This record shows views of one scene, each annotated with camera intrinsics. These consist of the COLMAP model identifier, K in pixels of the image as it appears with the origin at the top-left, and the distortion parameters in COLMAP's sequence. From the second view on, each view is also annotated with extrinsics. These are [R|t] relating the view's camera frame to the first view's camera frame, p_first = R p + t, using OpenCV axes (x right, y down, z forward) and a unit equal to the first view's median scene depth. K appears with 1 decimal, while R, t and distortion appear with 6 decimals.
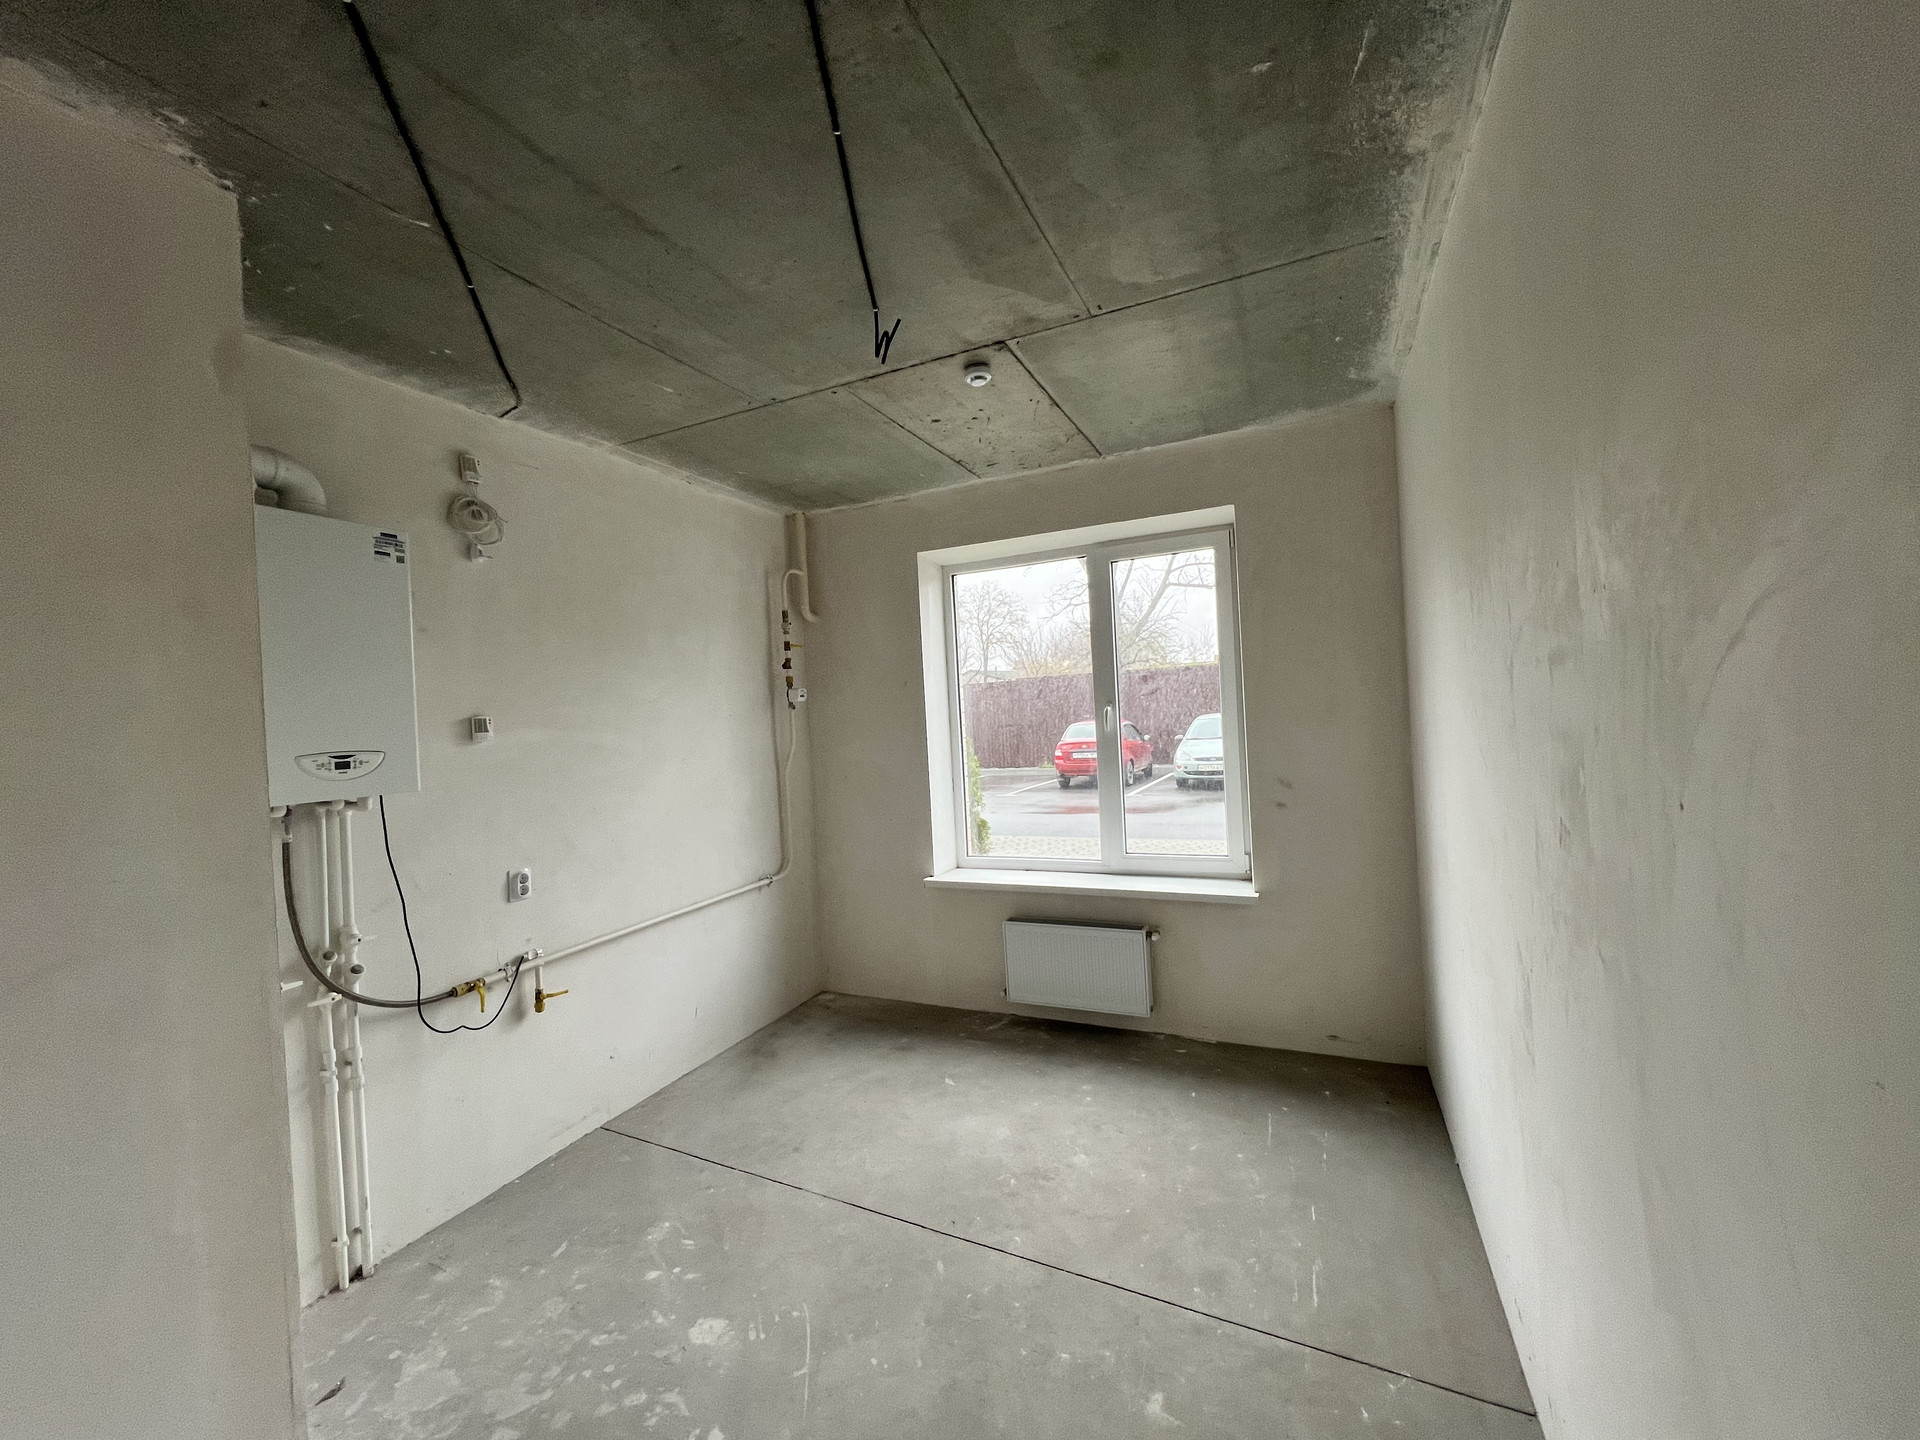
lens RADIAL K [[765.5, 0, 956.8], [0, 765.5, 715.9], [0, 0, 1]] dist [-0.001008, 0.000561]
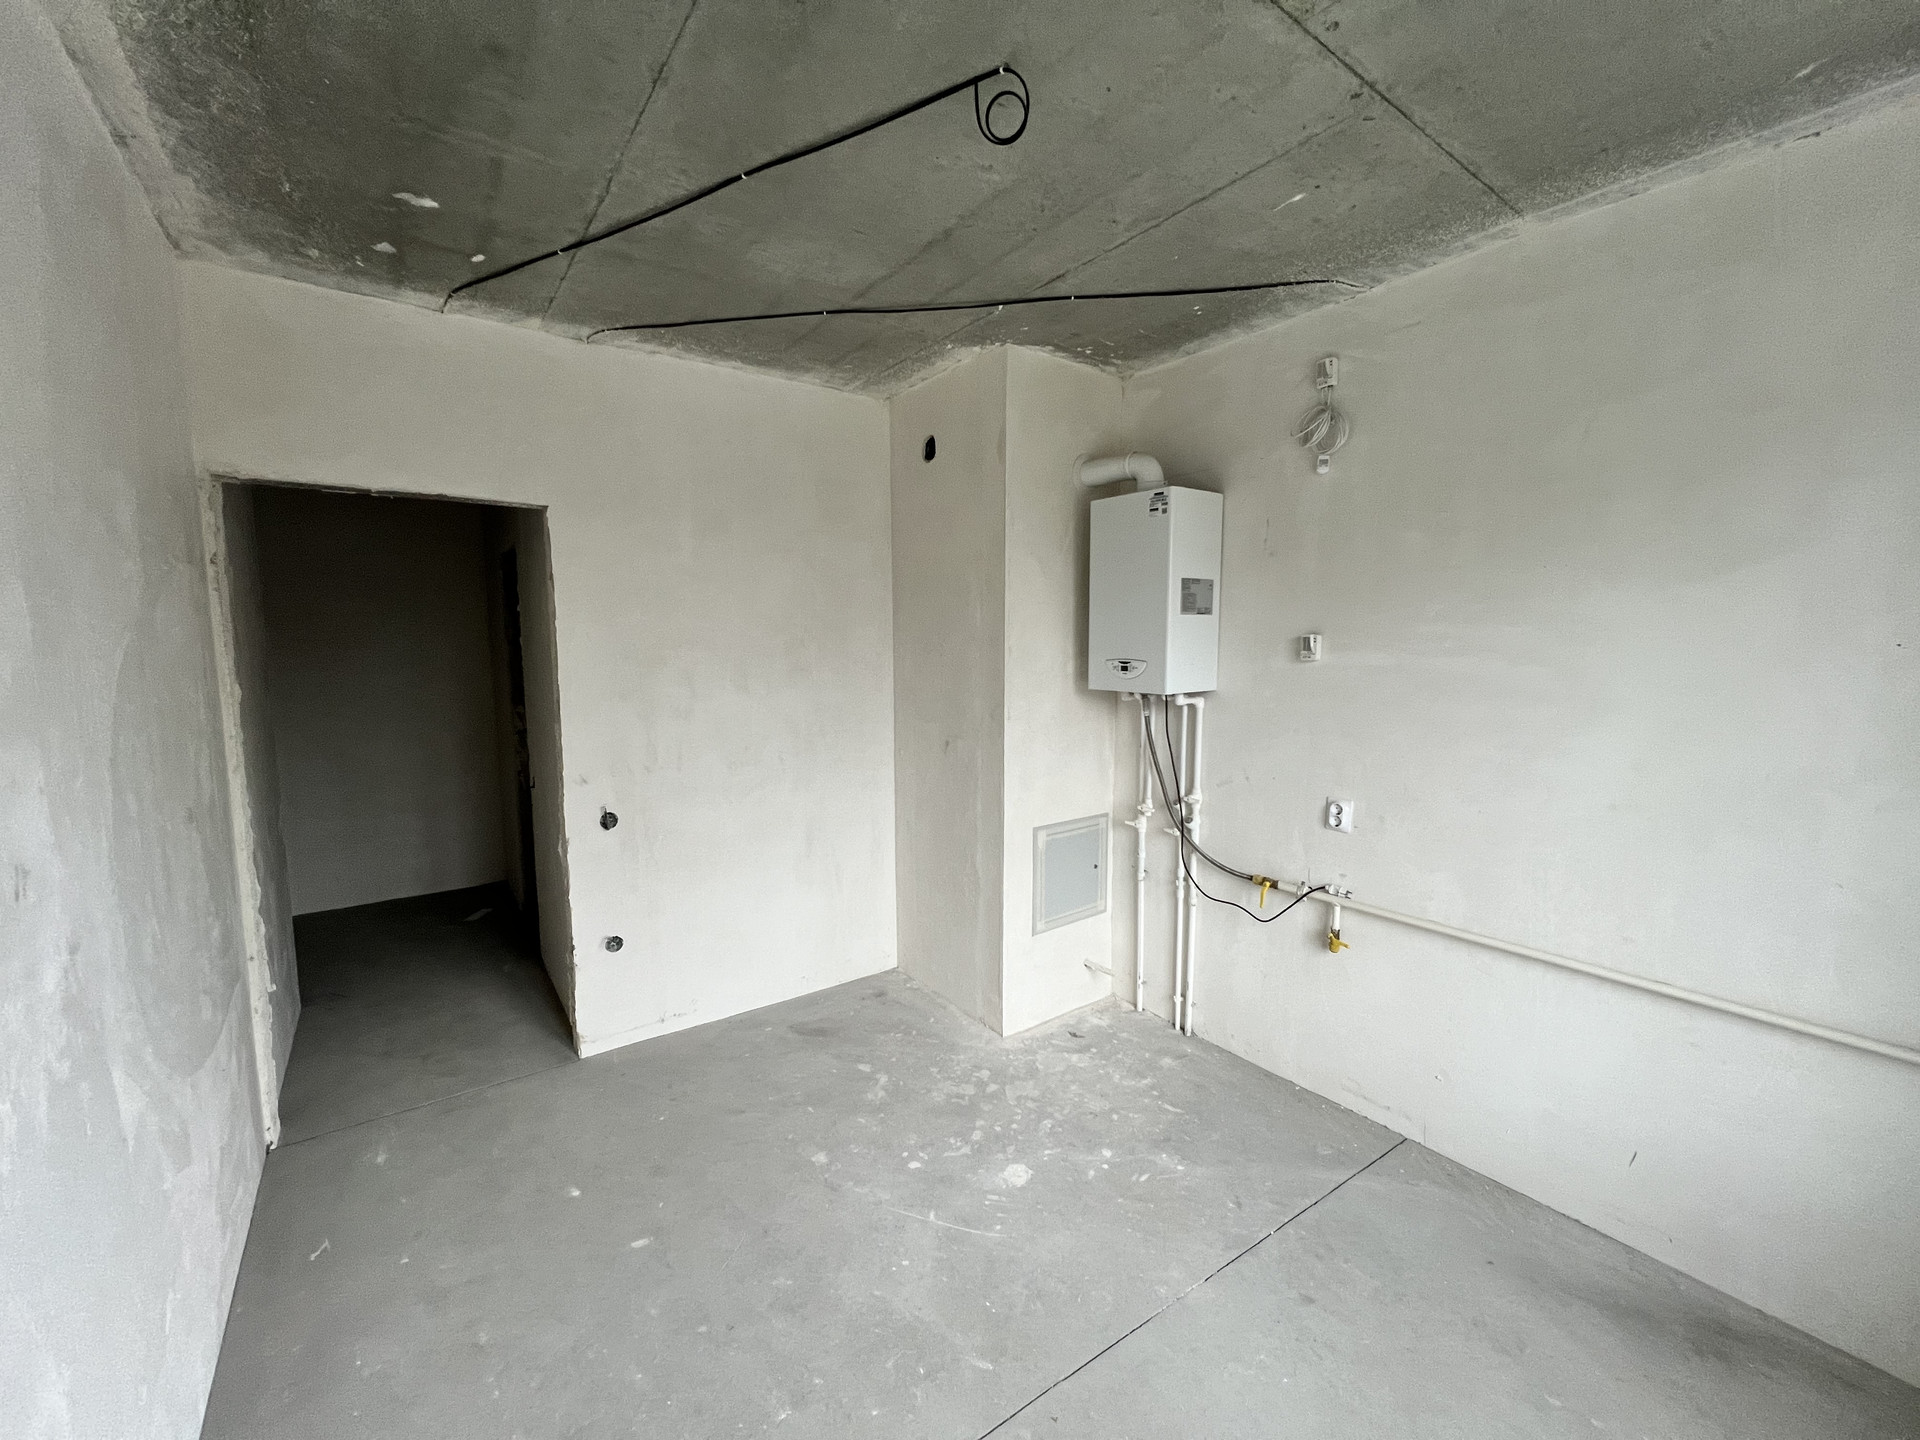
lens RADIAL K [[765.5, 0, 954.0], [0, 765.5, 722.2], [0, 0, 1]] dist [-0.001008, 0.000561]
pose [[-0.481023, 0.148993, -0.863955, 0.564233], [0.021373, 0.987154, 0.158339, -0.064930], [0.876448, 0.057699, -0.478028, 1.275663]]
